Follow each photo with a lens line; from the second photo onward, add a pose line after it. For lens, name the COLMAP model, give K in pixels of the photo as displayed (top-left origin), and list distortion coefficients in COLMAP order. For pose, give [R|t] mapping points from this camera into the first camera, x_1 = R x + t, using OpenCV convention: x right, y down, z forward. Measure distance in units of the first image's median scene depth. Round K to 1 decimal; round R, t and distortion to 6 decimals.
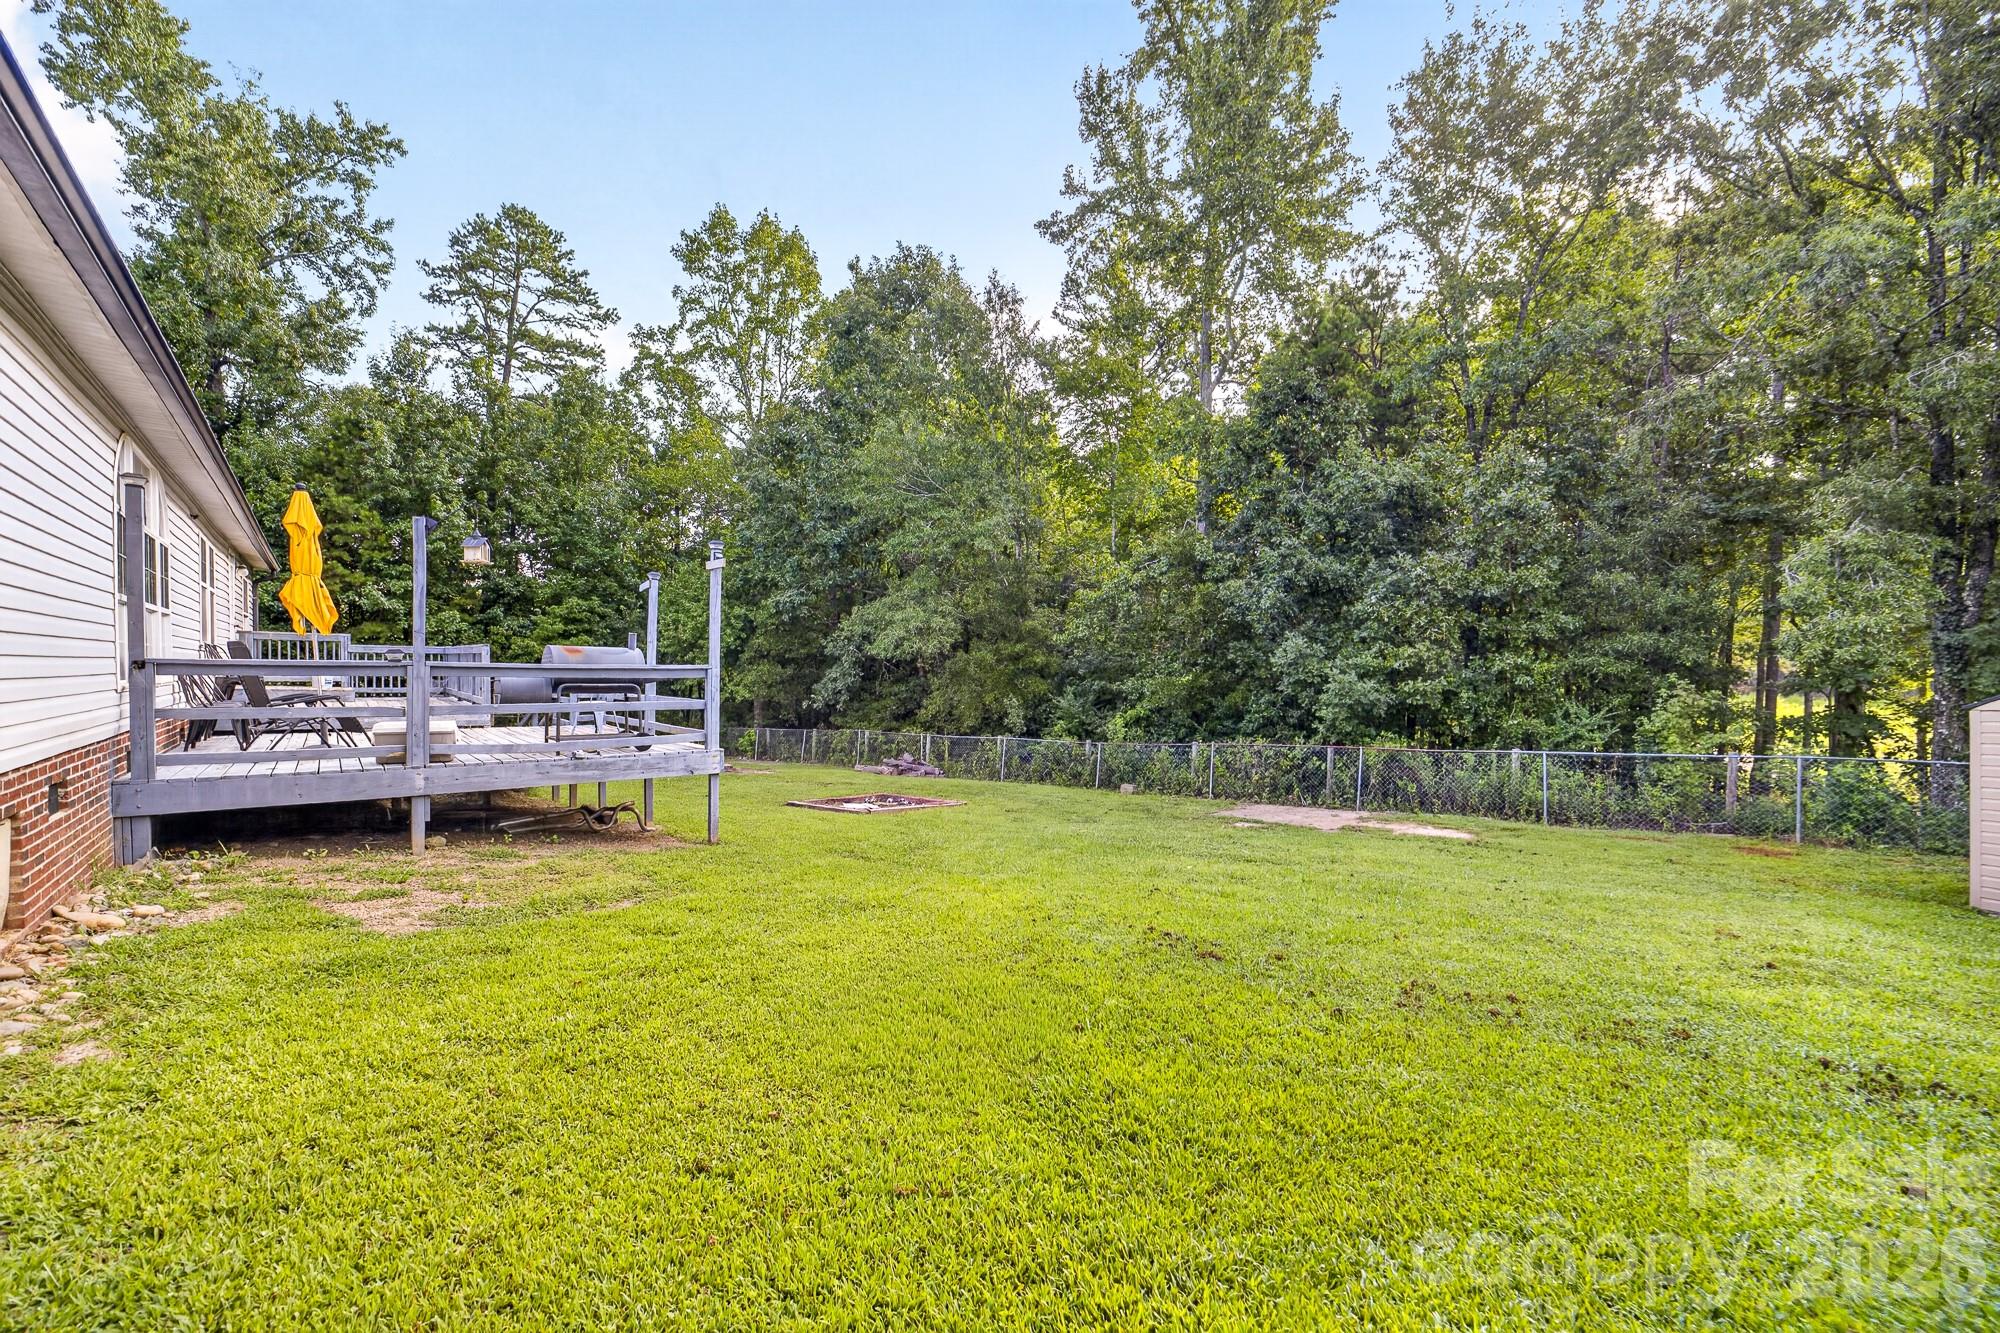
lens RADIAL K [[780.0, 0, 975.7], [0, 780.0, 697.7], [0, 0, 1]] dist [-0.033404, 0.007444]
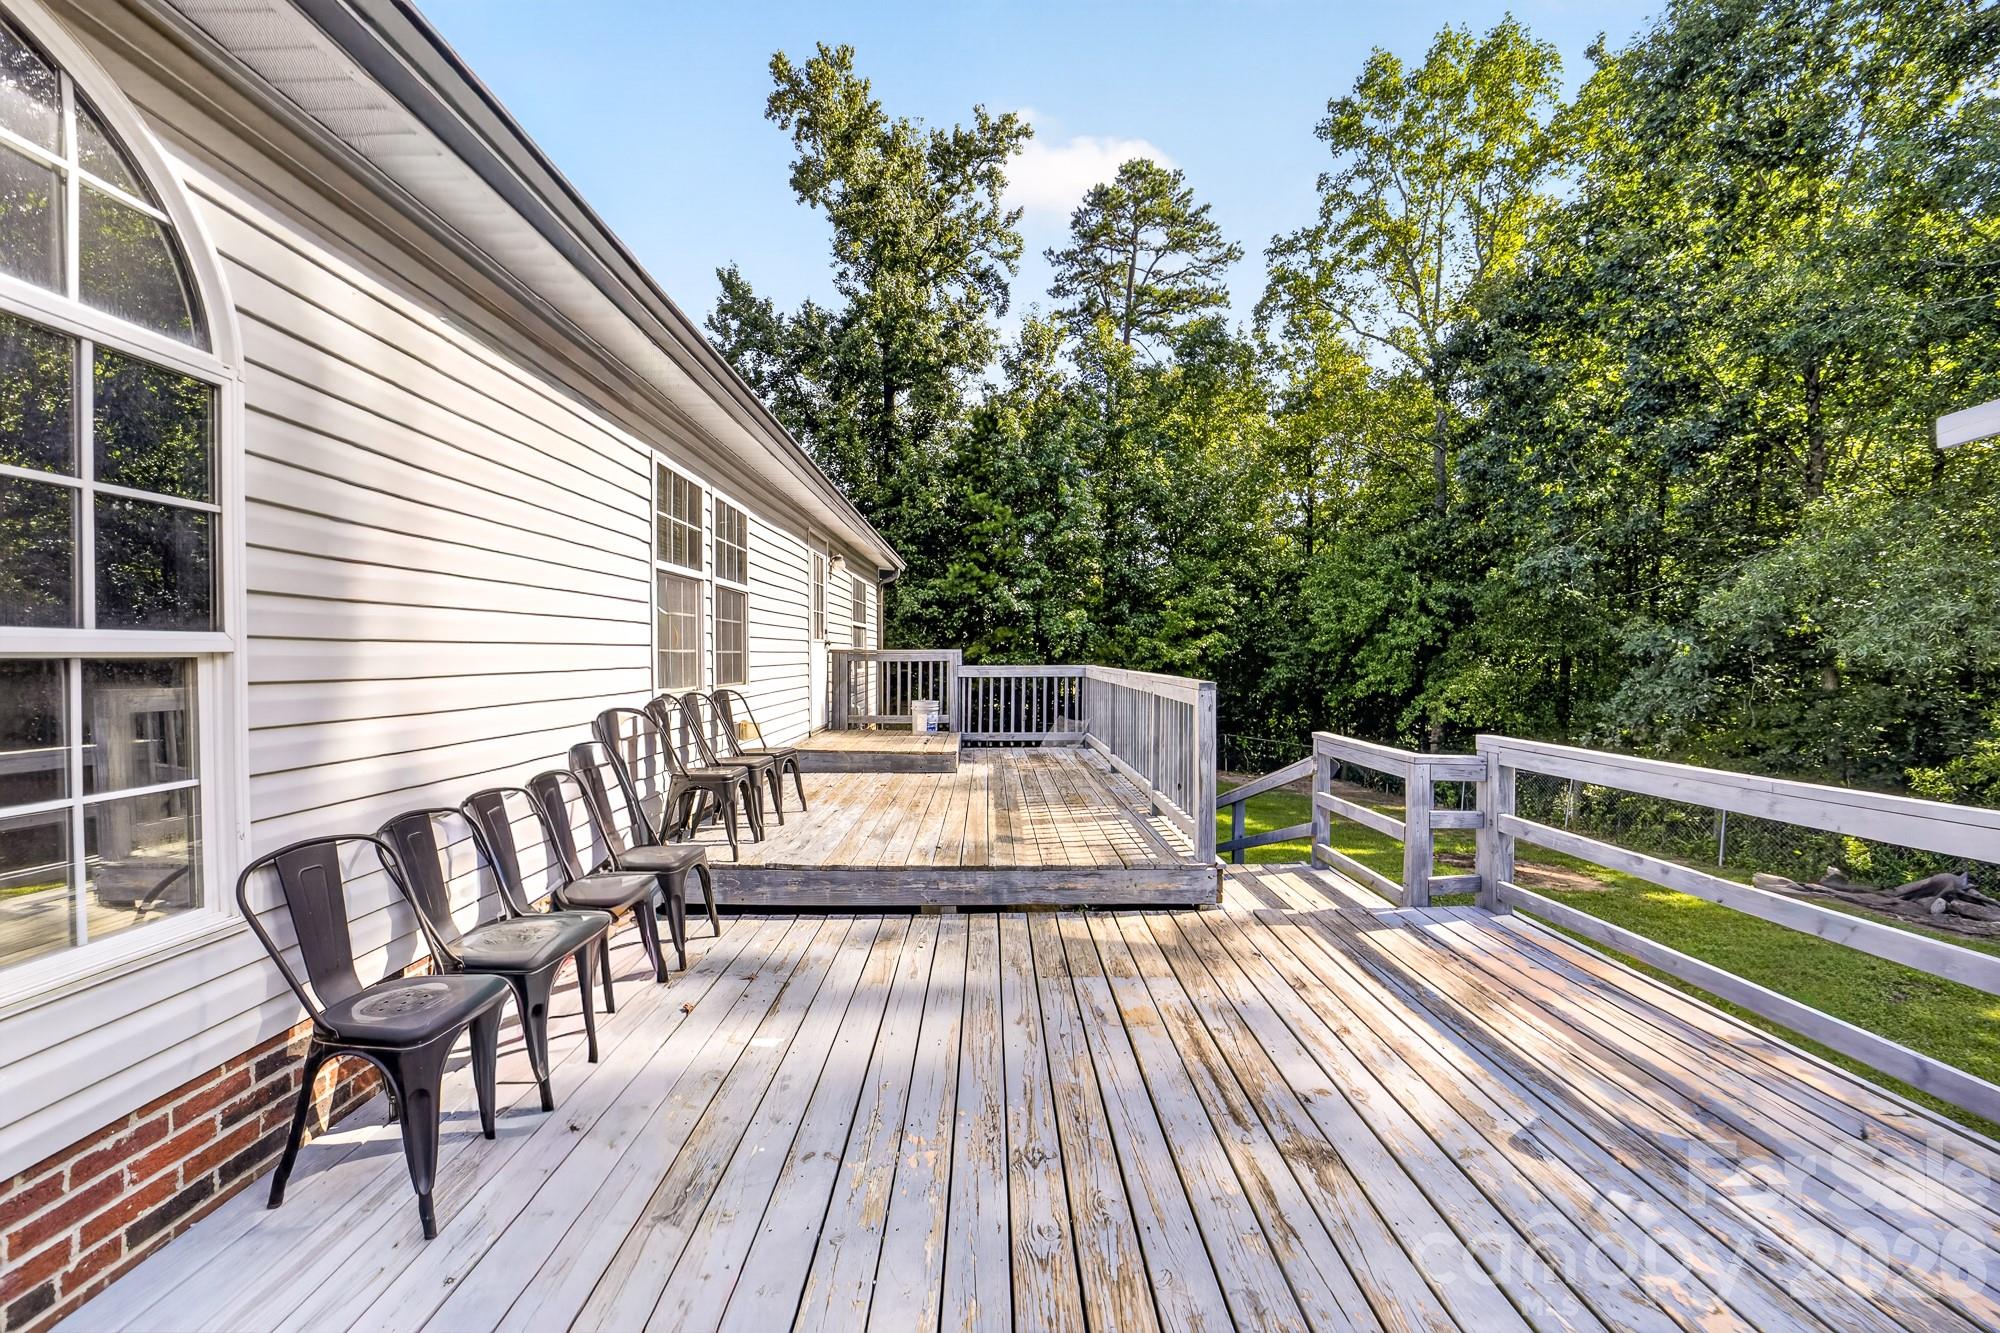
lens RADIAL K [[750.7, 0, 1000.0], [0, 750.7, 666.5], [0, 0, 1]] dist [-0.029537, 0.000545]
pose [[0.773073, -0.005705, -0.634291, -0.194763], [-0.008055, 0.999791, -0.018809, -0.029685], [0.634265, 0.019650, 0.772866, 0.265750]]
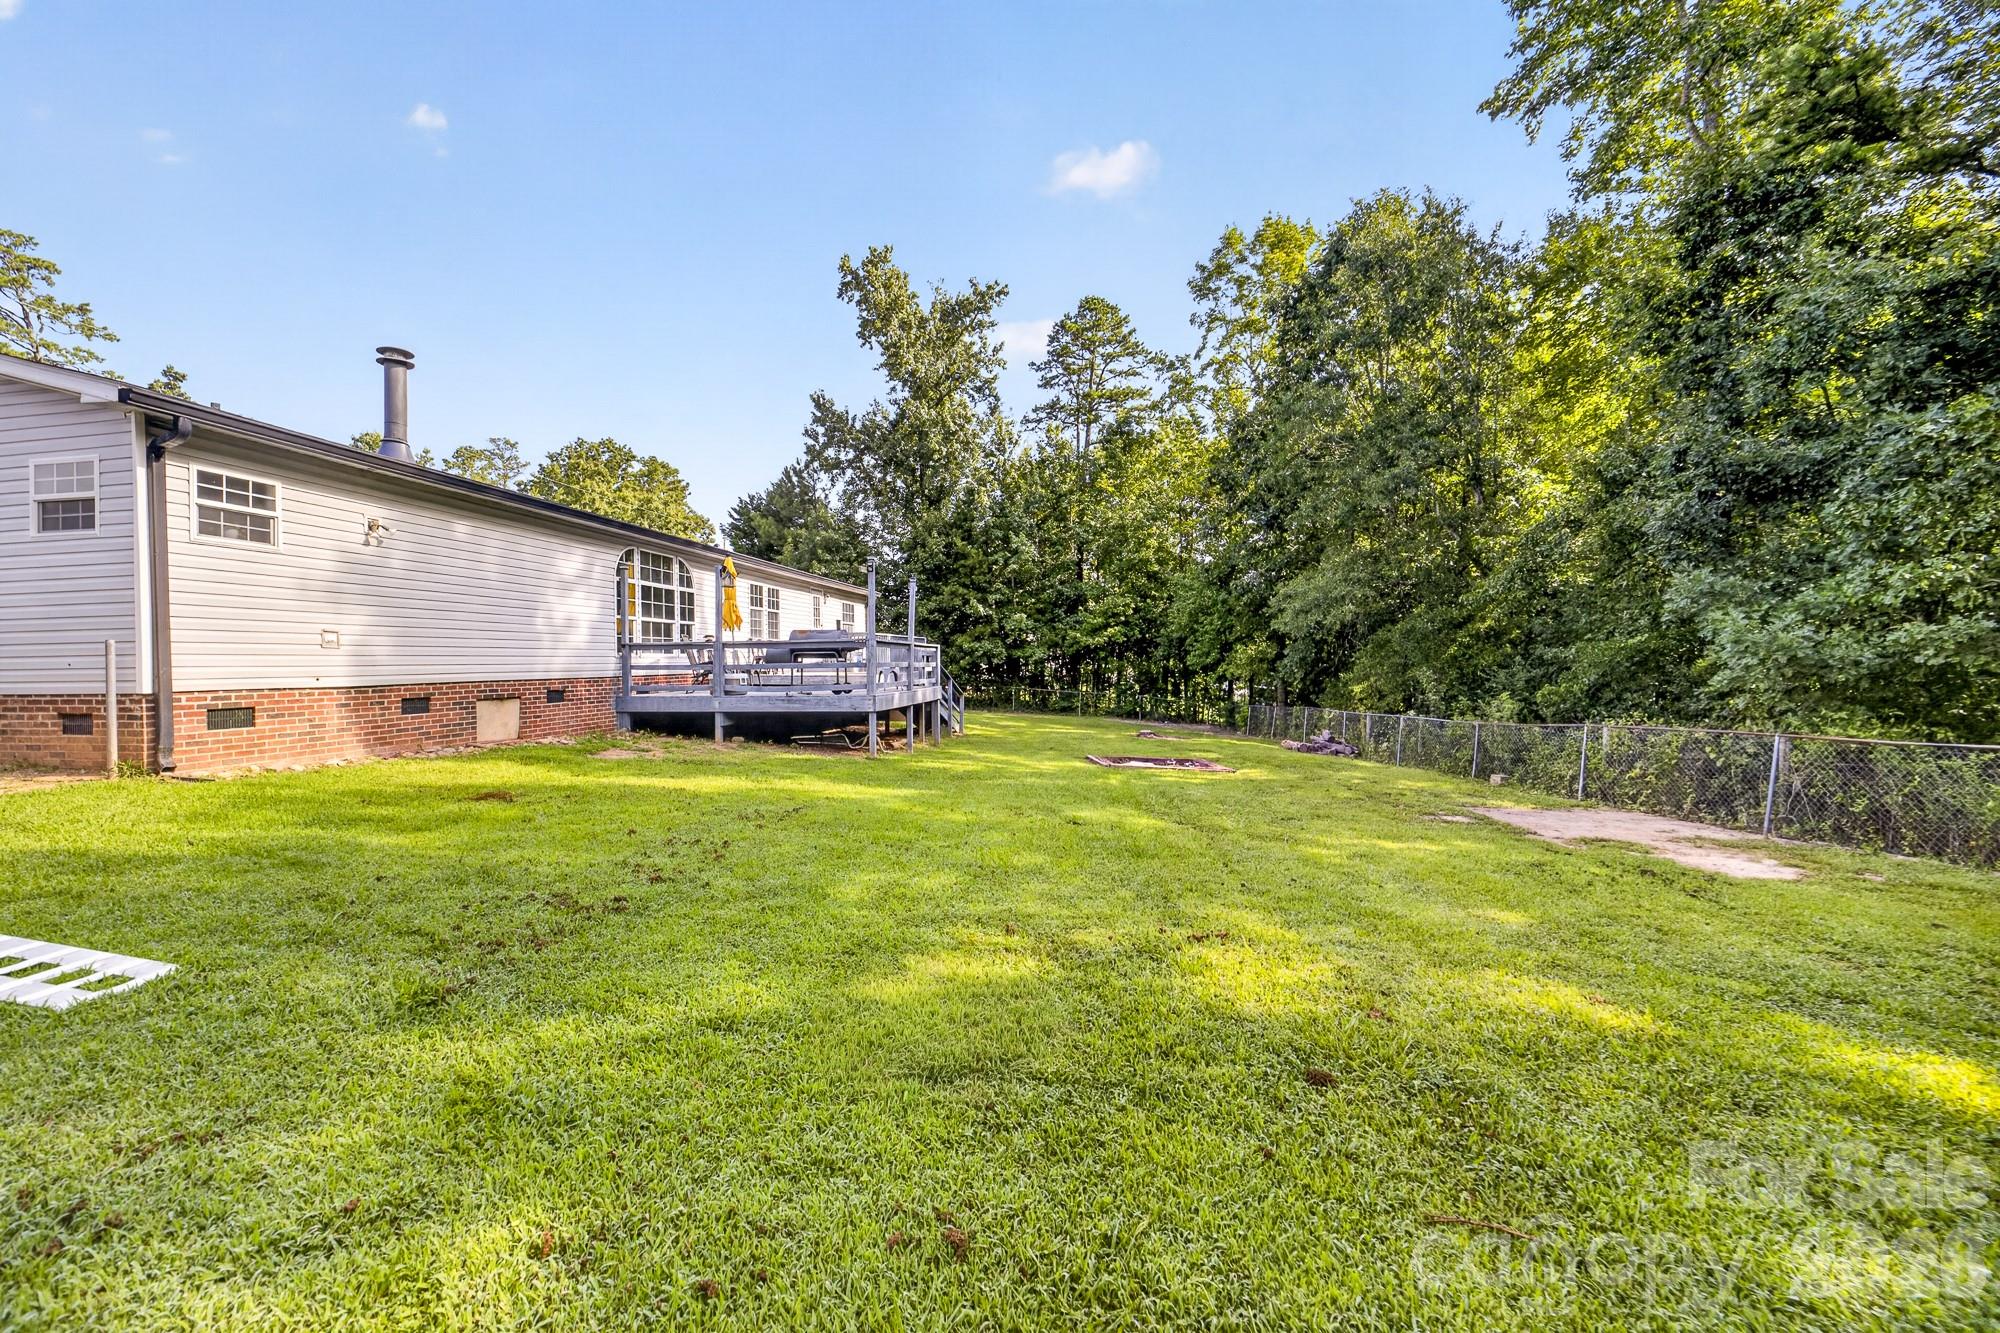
lens RADIAL K [[750.7, 0, 1000.0], [0, 750.7, 666.5], [0, 0, 1]] dist [-0.029537, 0.000545]
pose [[0.659692, -0.016634, -0.751352, 0.273054], [-0.003942, 0.999665, -0.025592, 0.015086], [0.751525, 0.019844, 0.659406, 0.080480]]
